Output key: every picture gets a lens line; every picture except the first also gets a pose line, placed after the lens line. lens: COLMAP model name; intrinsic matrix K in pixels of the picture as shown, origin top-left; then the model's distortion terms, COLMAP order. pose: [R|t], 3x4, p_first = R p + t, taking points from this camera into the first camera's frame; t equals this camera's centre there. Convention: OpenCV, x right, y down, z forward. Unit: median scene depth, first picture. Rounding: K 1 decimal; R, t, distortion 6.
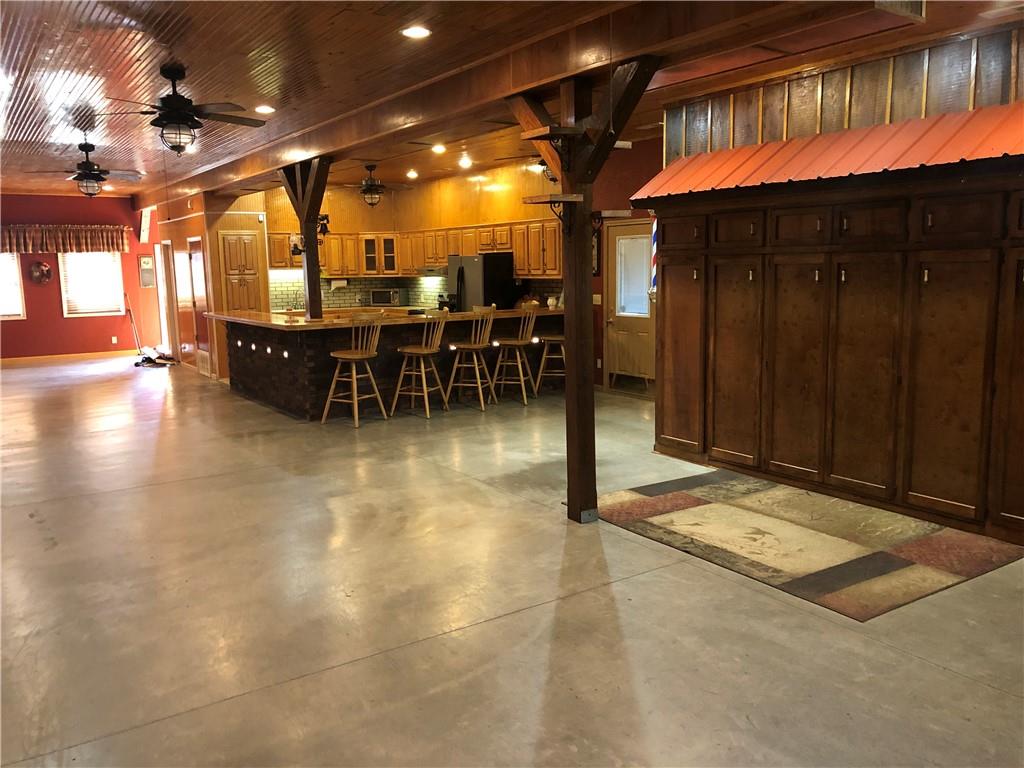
lens RADIAL K [[833.2, 0, 516.6], [0, 833.2, 385.2], [0, 0, 1]] dist [0.045010, -0.049496]
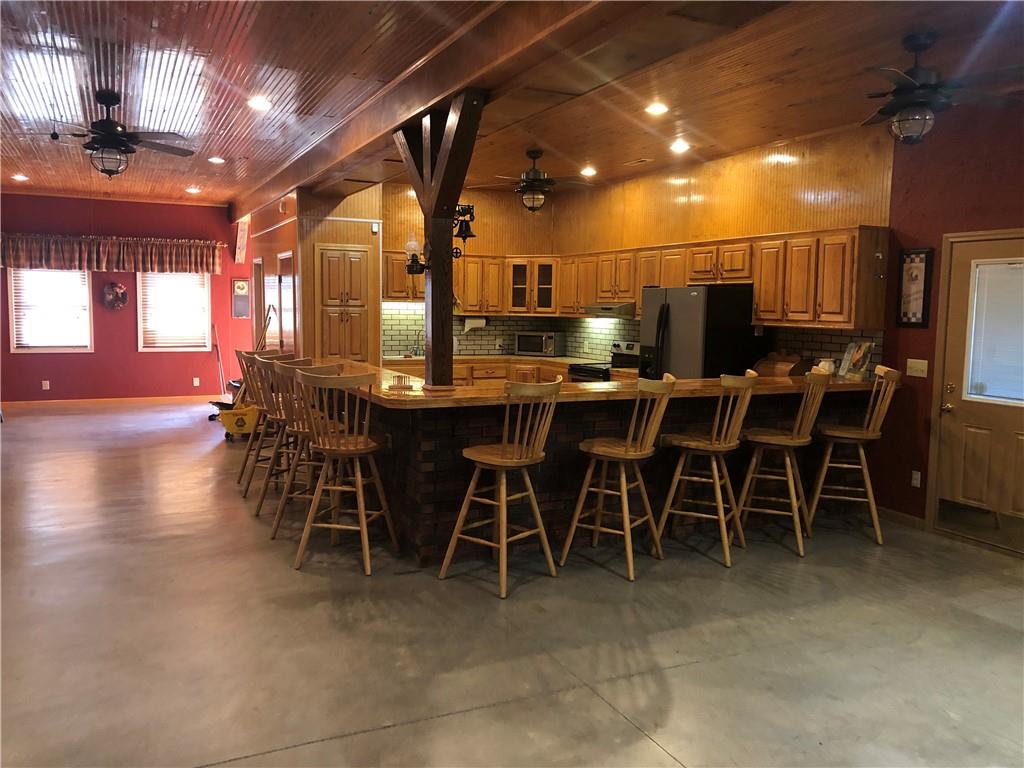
lens RADIAL K [[833.2, 0, 512.1], [0, 833.2, 384.1], [0, 0, 1]] dist [0.045010, -0.049496]
pose [[0.987613, 0.048679, -0.149166, -0.078459], [-0.056085, 0.997373, -0.045850, -0.041319], [0.146543, 0.053648, 0.987749, 0.324397]]
